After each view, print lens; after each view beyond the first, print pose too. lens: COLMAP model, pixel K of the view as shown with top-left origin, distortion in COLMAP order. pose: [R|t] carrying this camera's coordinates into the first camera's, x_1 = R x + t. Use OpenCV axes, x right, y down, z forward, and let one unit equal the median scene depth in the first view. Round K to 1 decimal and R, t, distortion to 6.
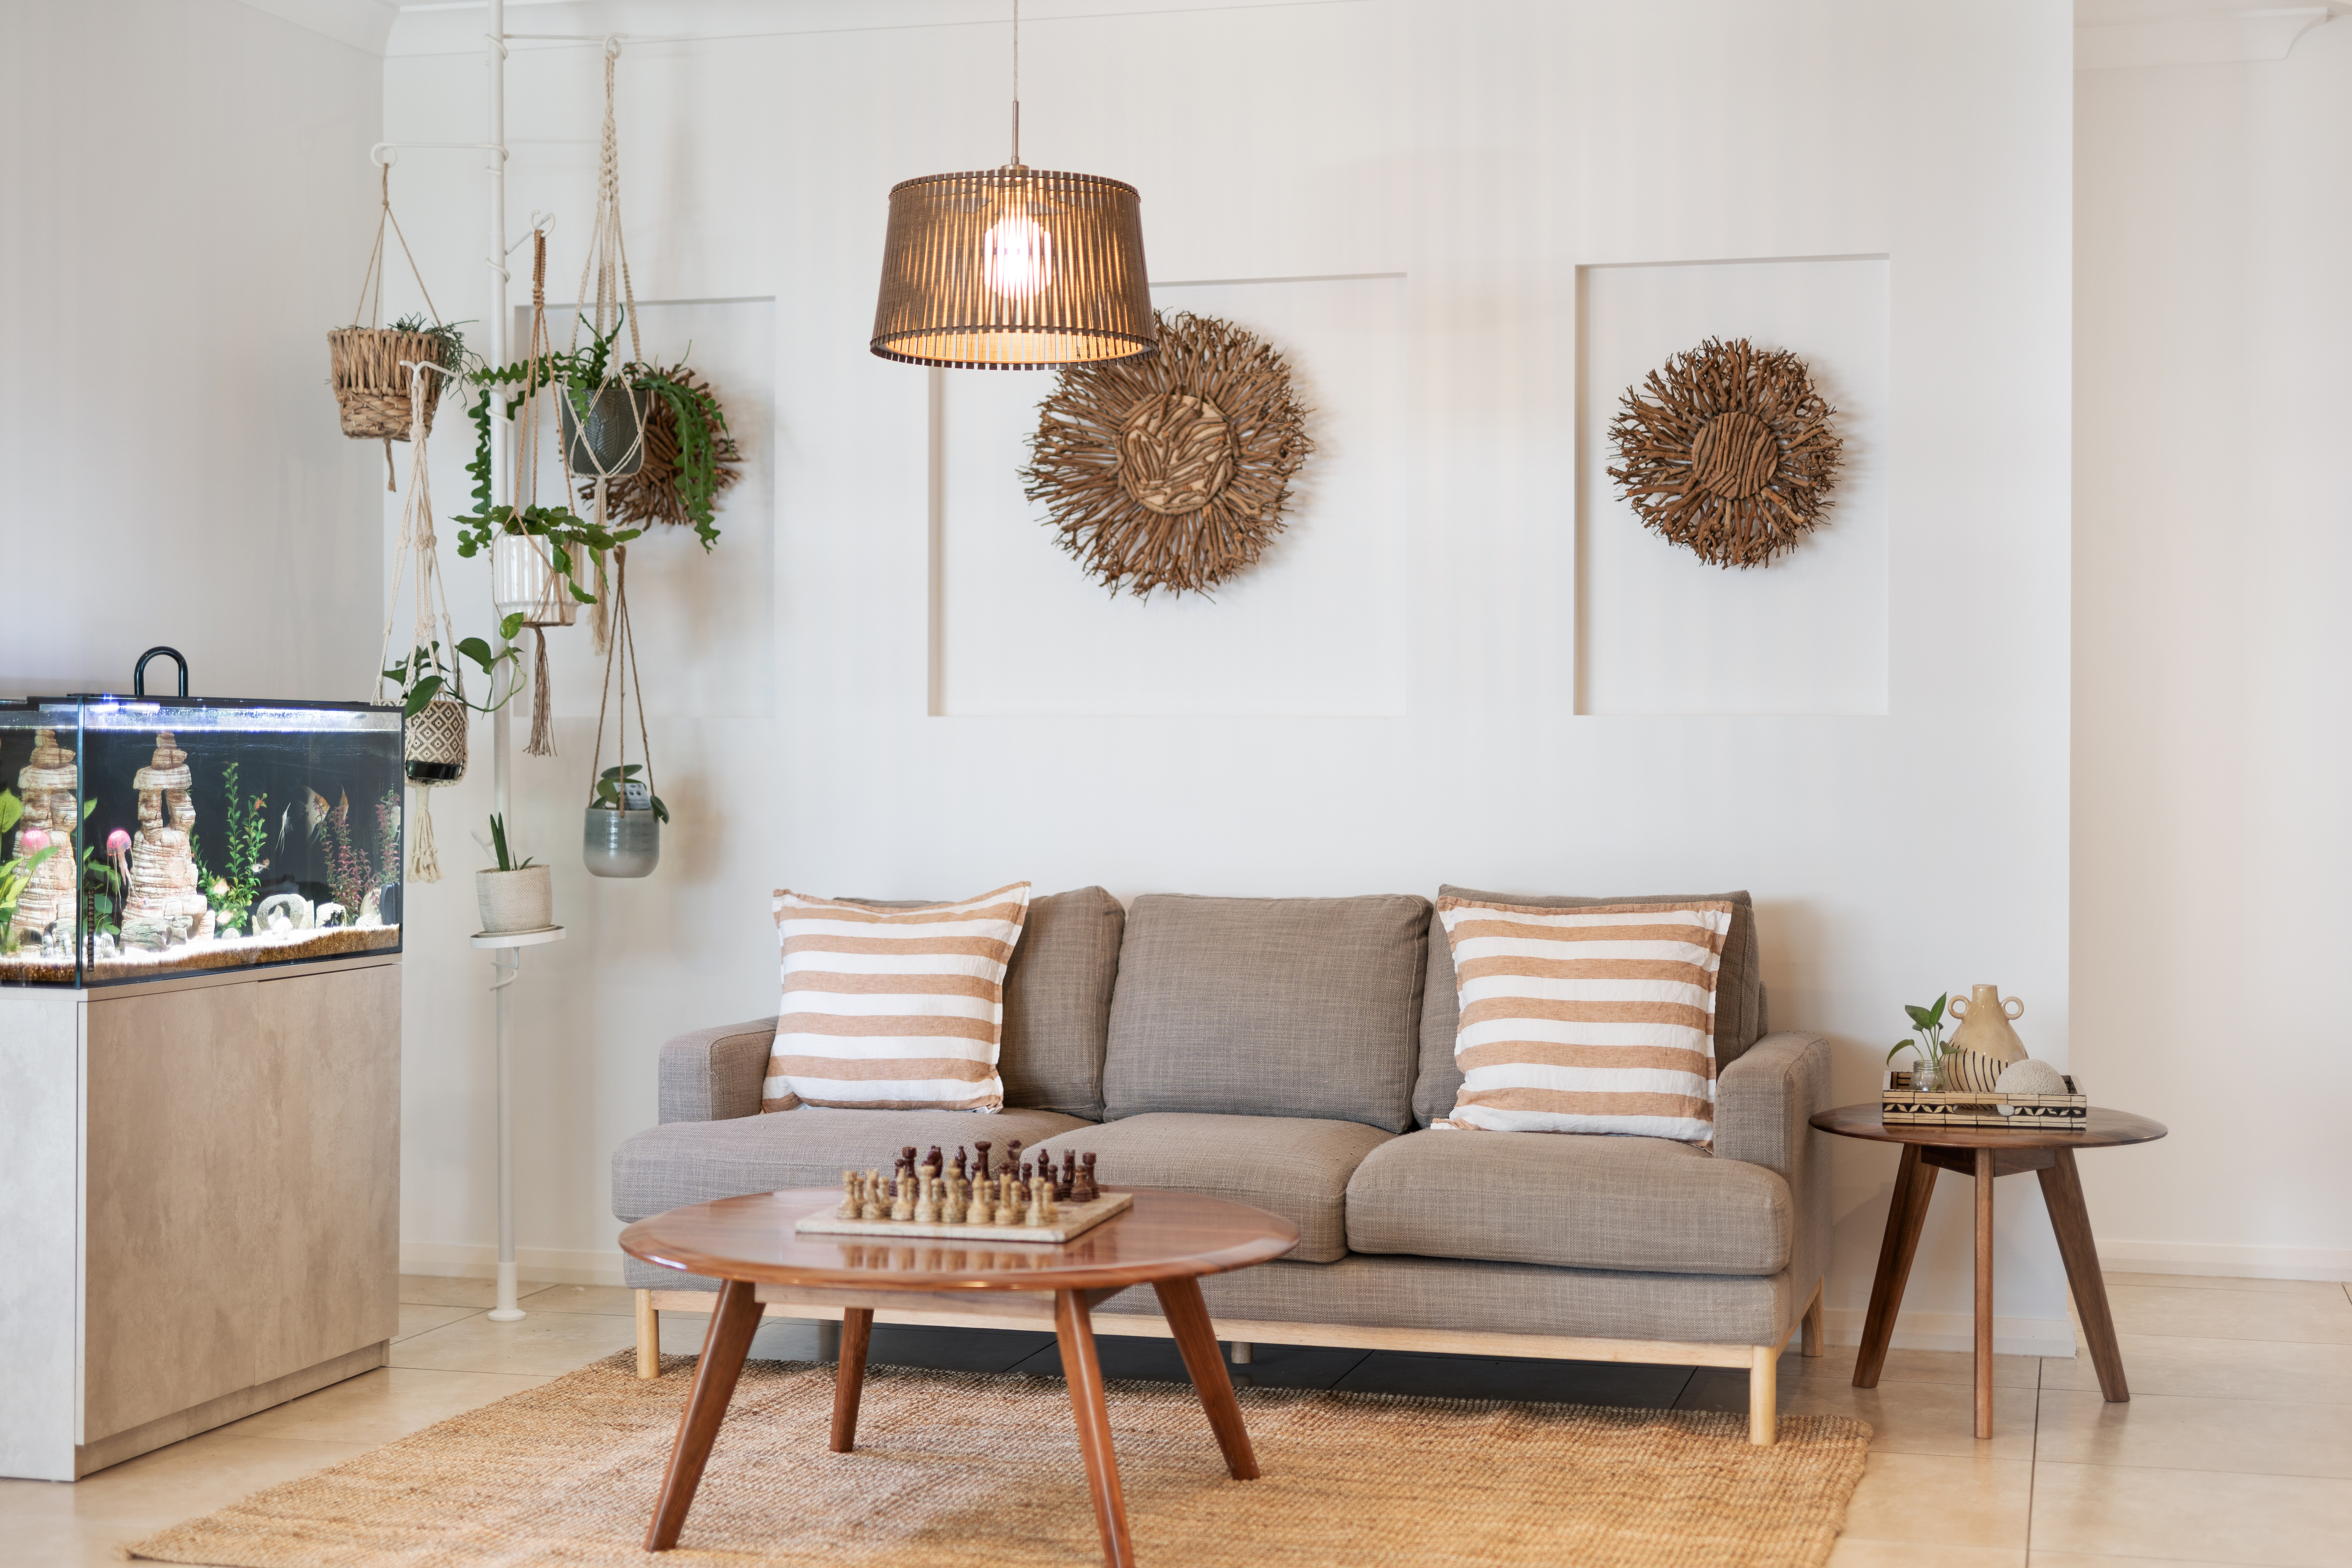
lens RADIAL K [[3299.4, 0, 1249.0], [0, 3299.4, 822.4], [0, 0, 1]] dist [0.030514, 0.000000]
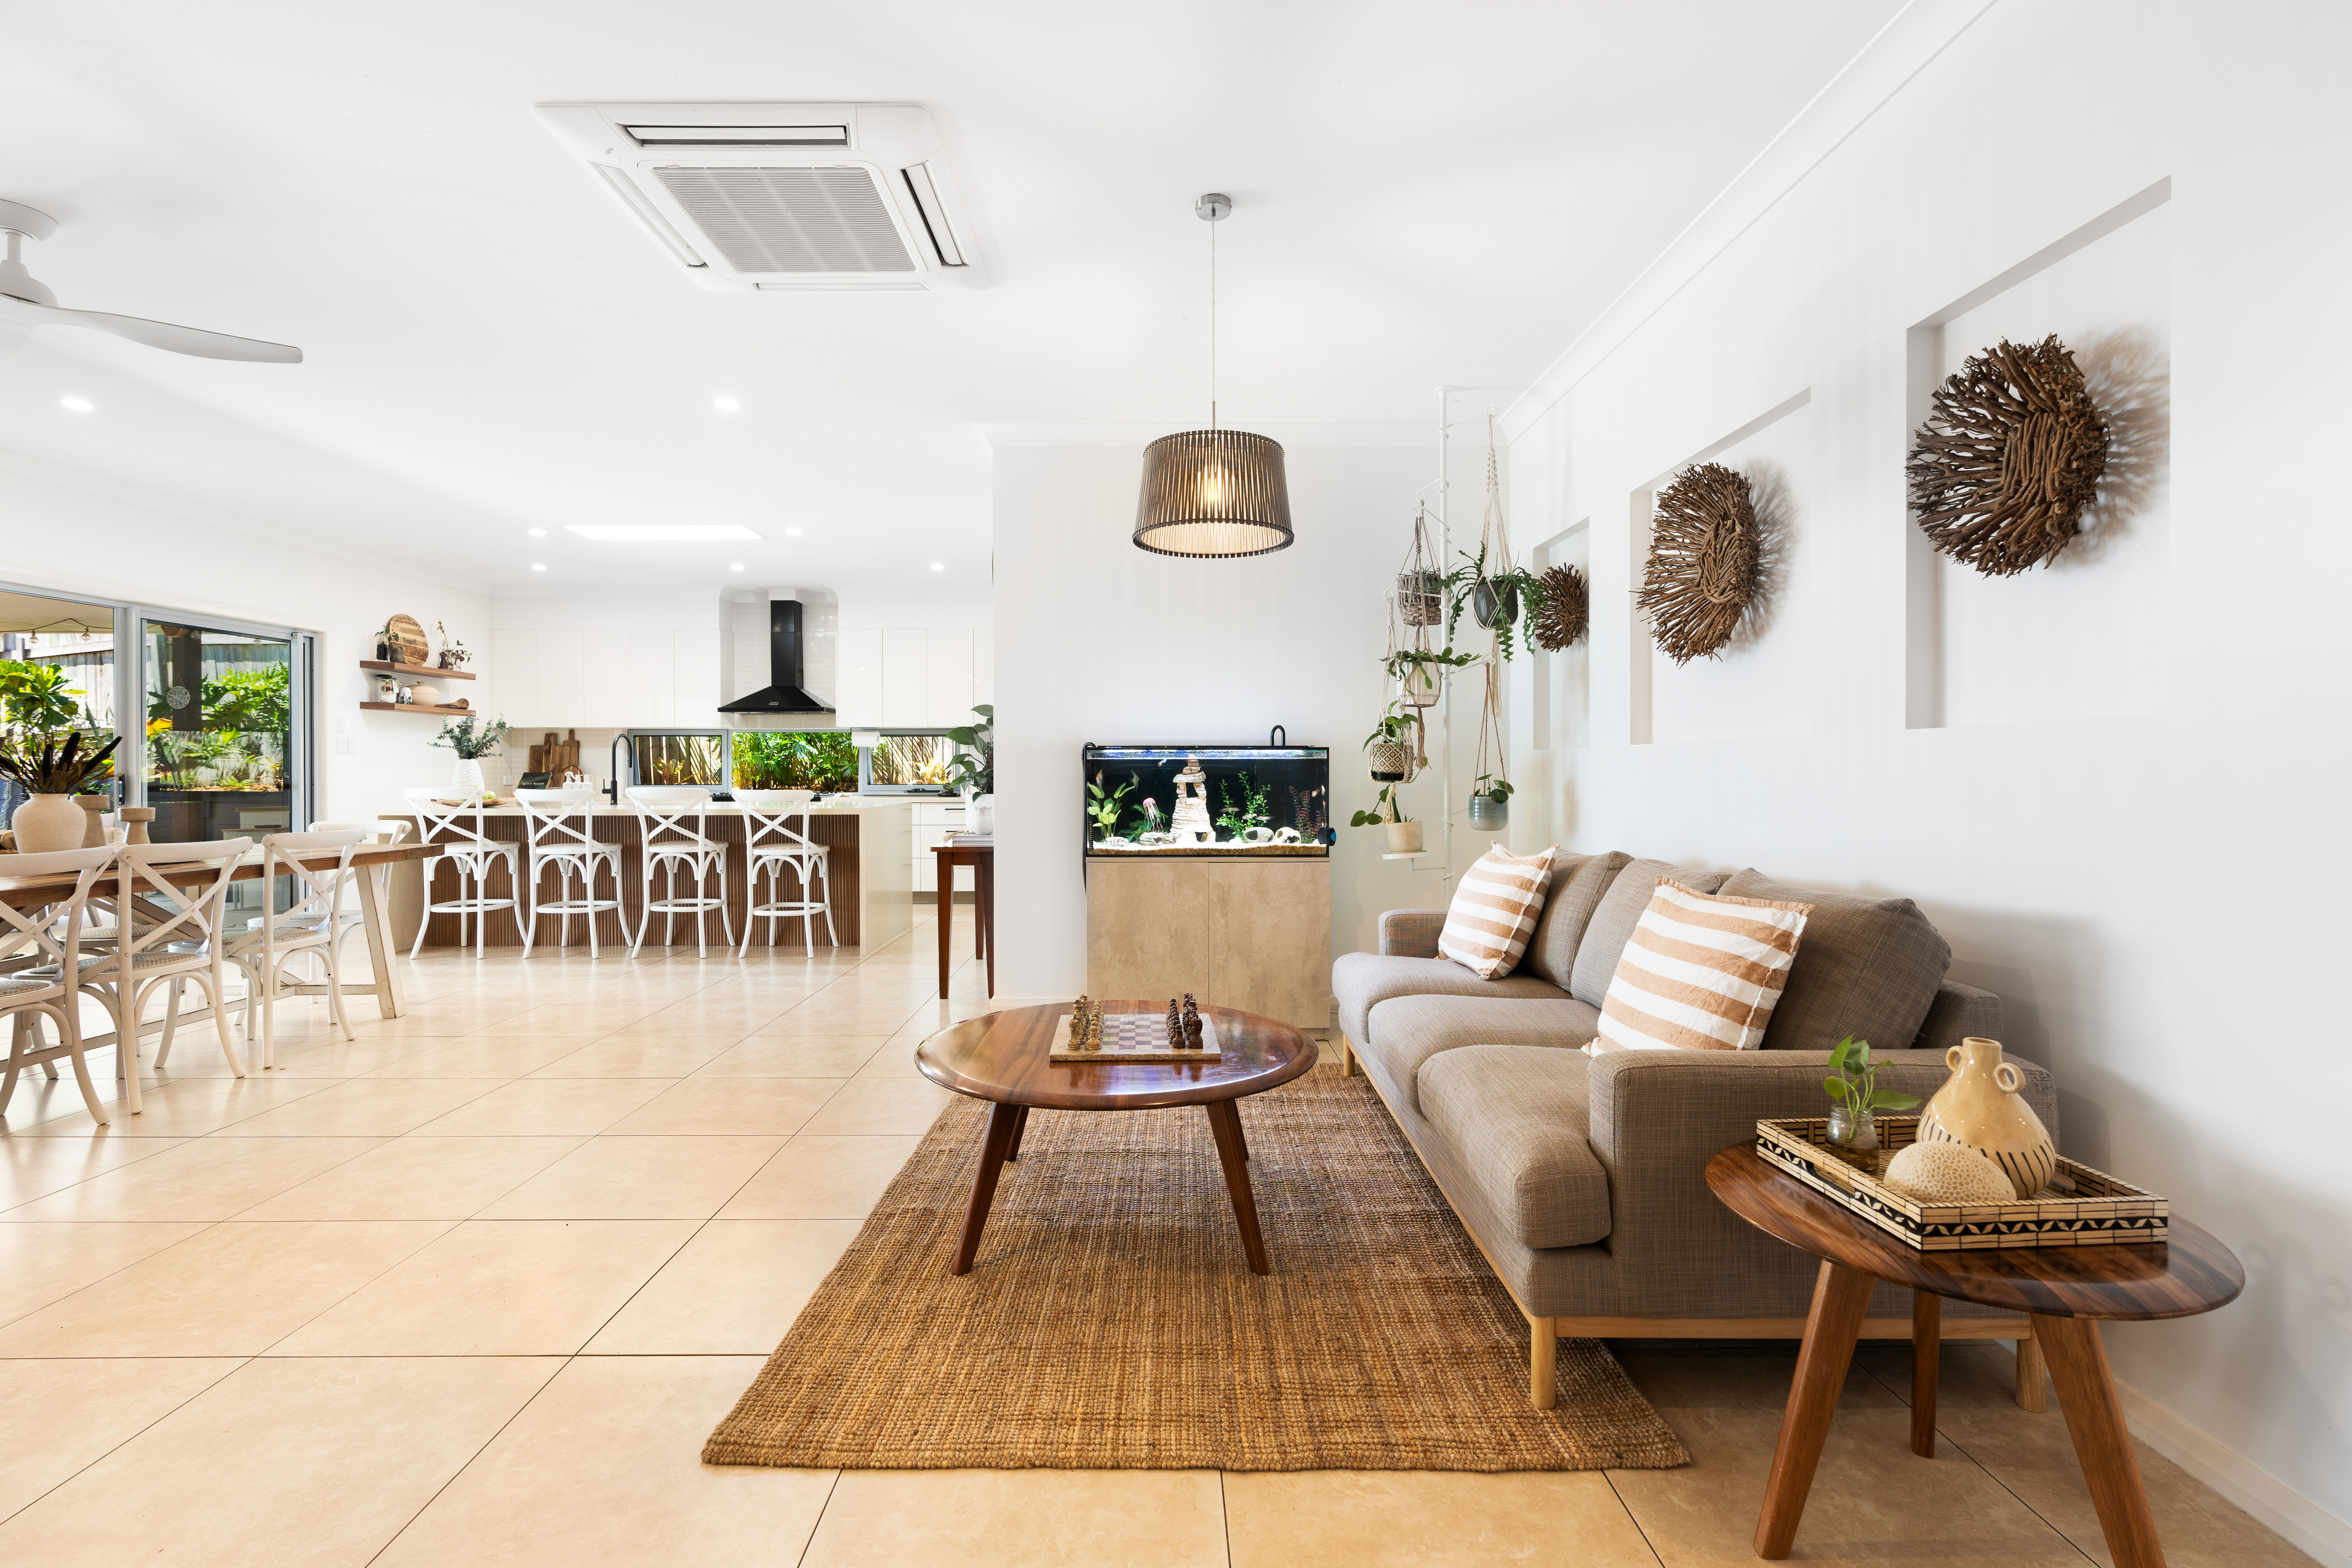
lens RADIAL K [[1065.9, 0, 1180.9], [0, 1065.9, 790.3], [0, 0, 1]] dist [-0.005095, 0.002017]
pose [[0.258496, 0.014568, -0.965902, 0.404906], [-0.019533, 0.999761, 0.009851, -0.010893], [0.965815, 0.016320, 0.258719, 0.702203]]
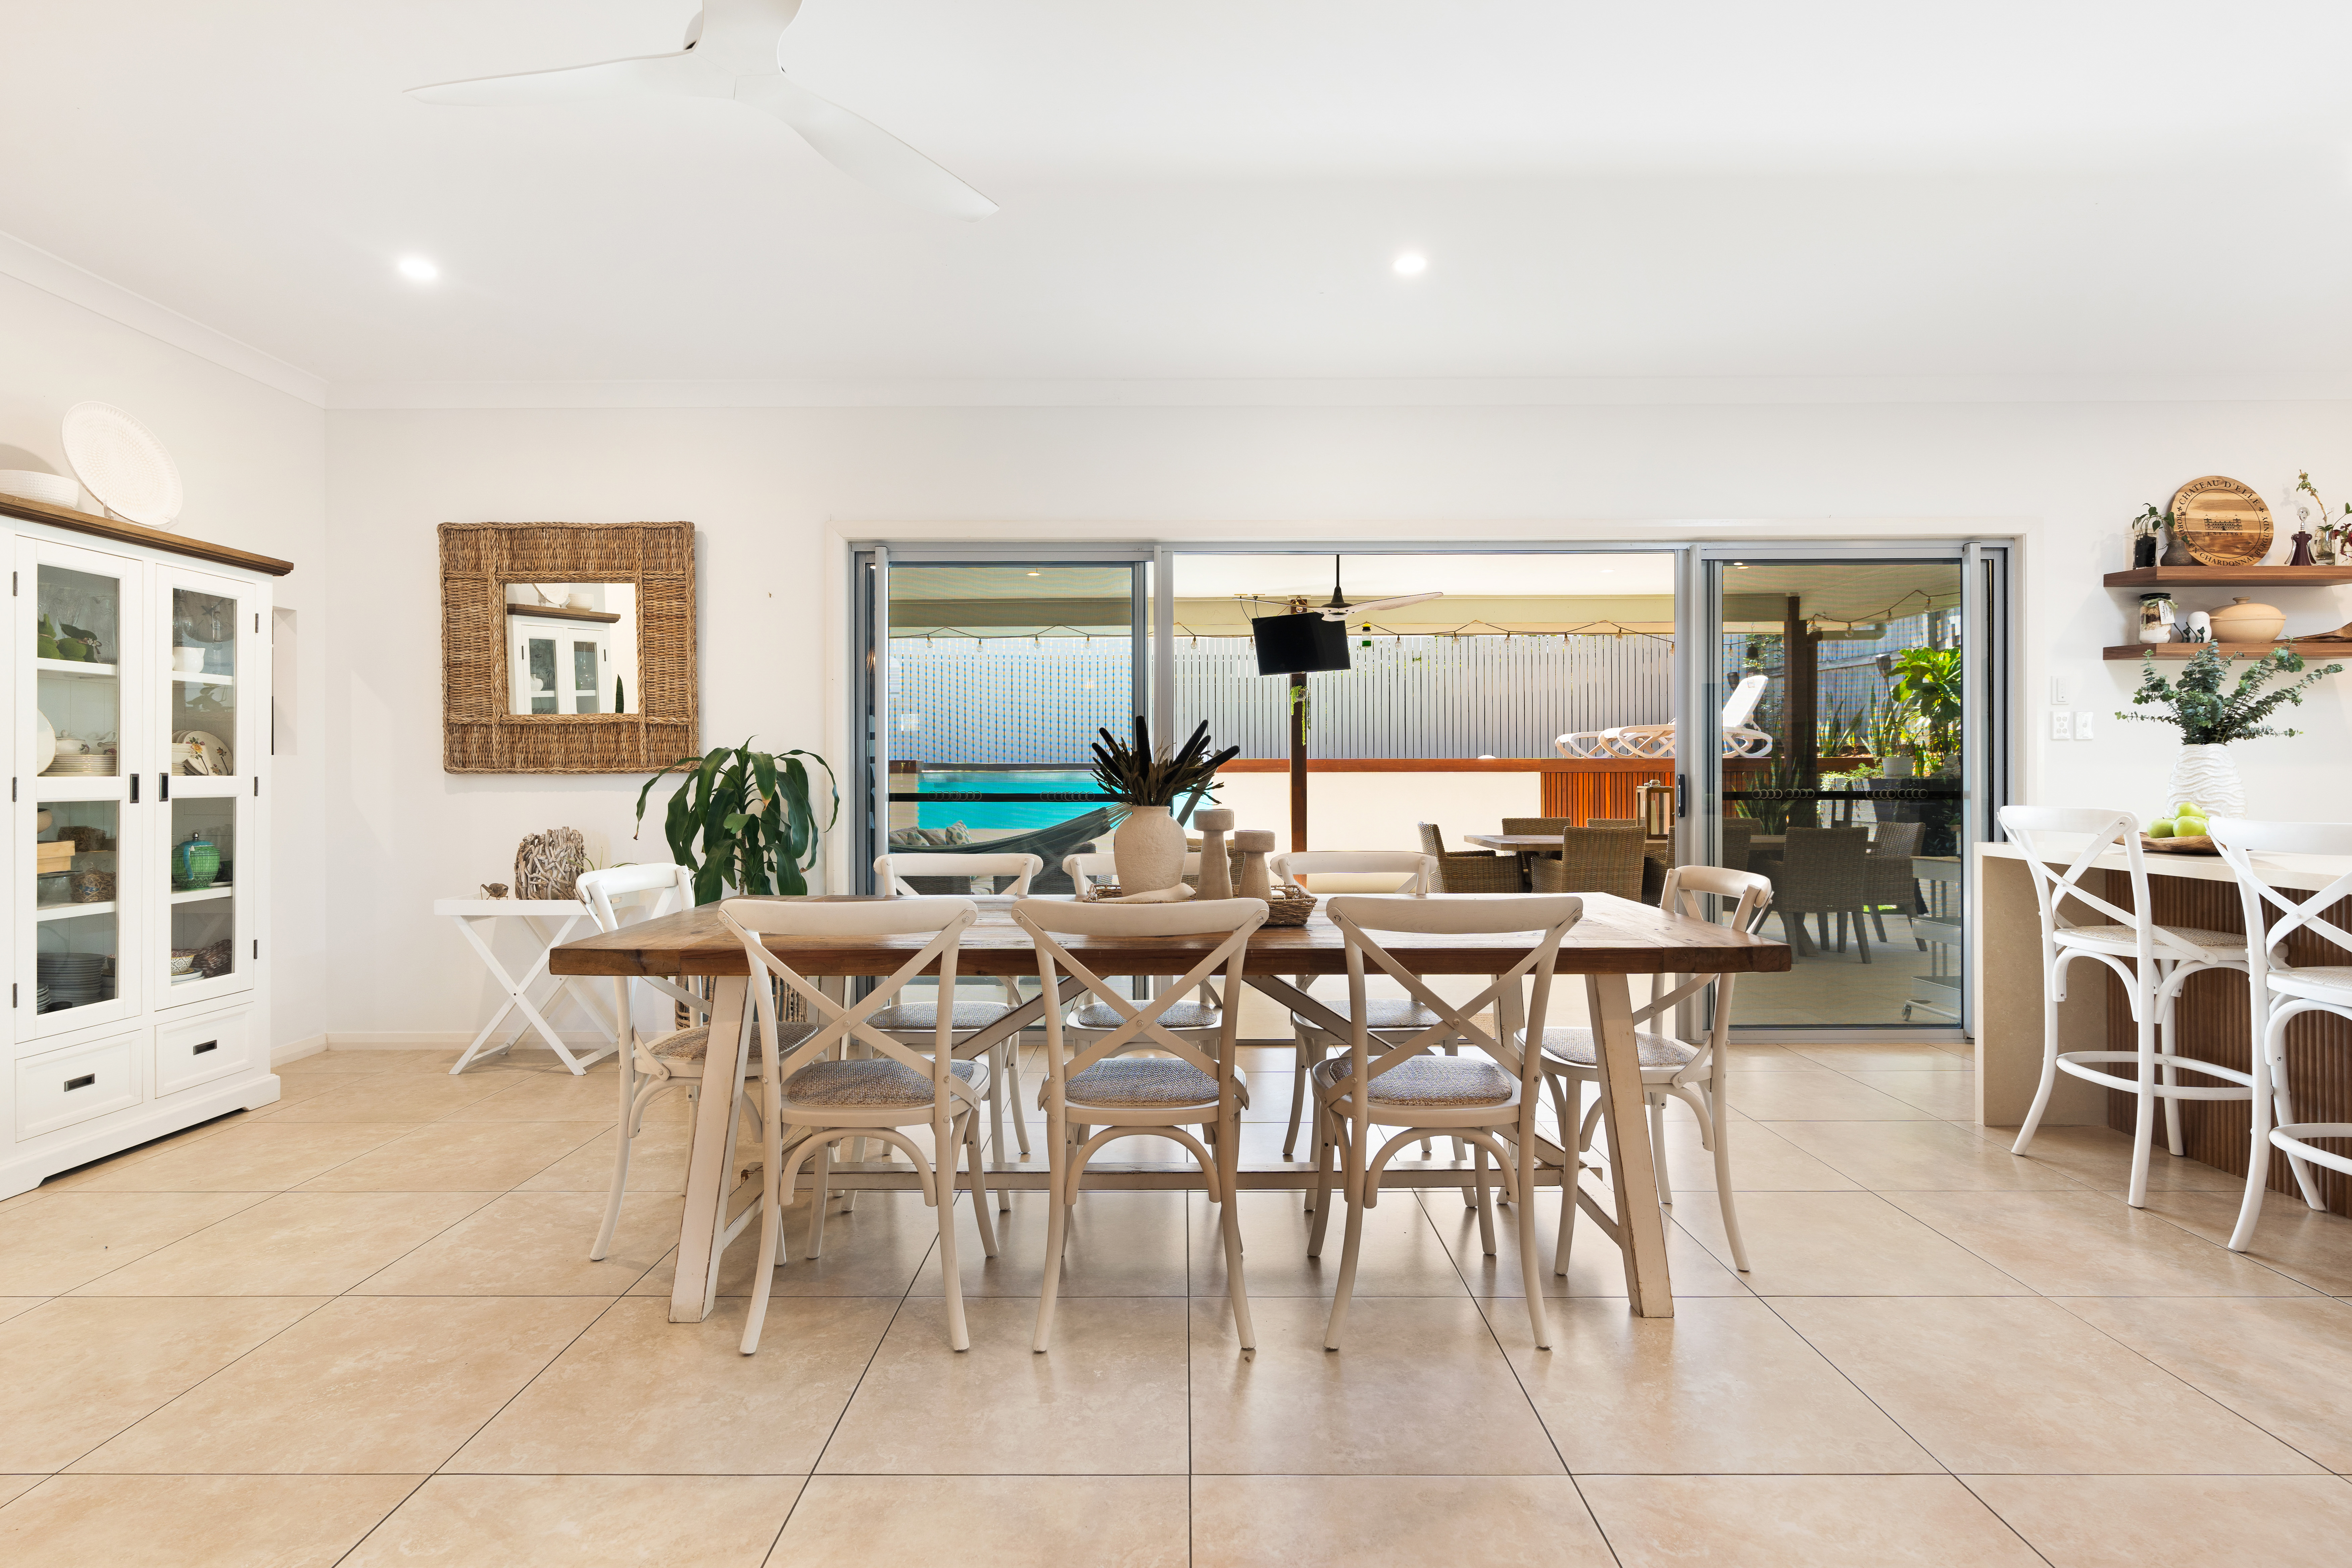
lens RADIAL K [[1126.7, 0, 1171.8], [0, 1126.7, 768.7], [0, 0, 1]] dist [0.005176, 0.001353]
pose [[-0.969447, -0.000765, -0.245298, -0.248889], [-0.005100, 0.999842, 0.017036, -0.012688], [0.245246, 0.017766, -0.969298, 0.671873]]
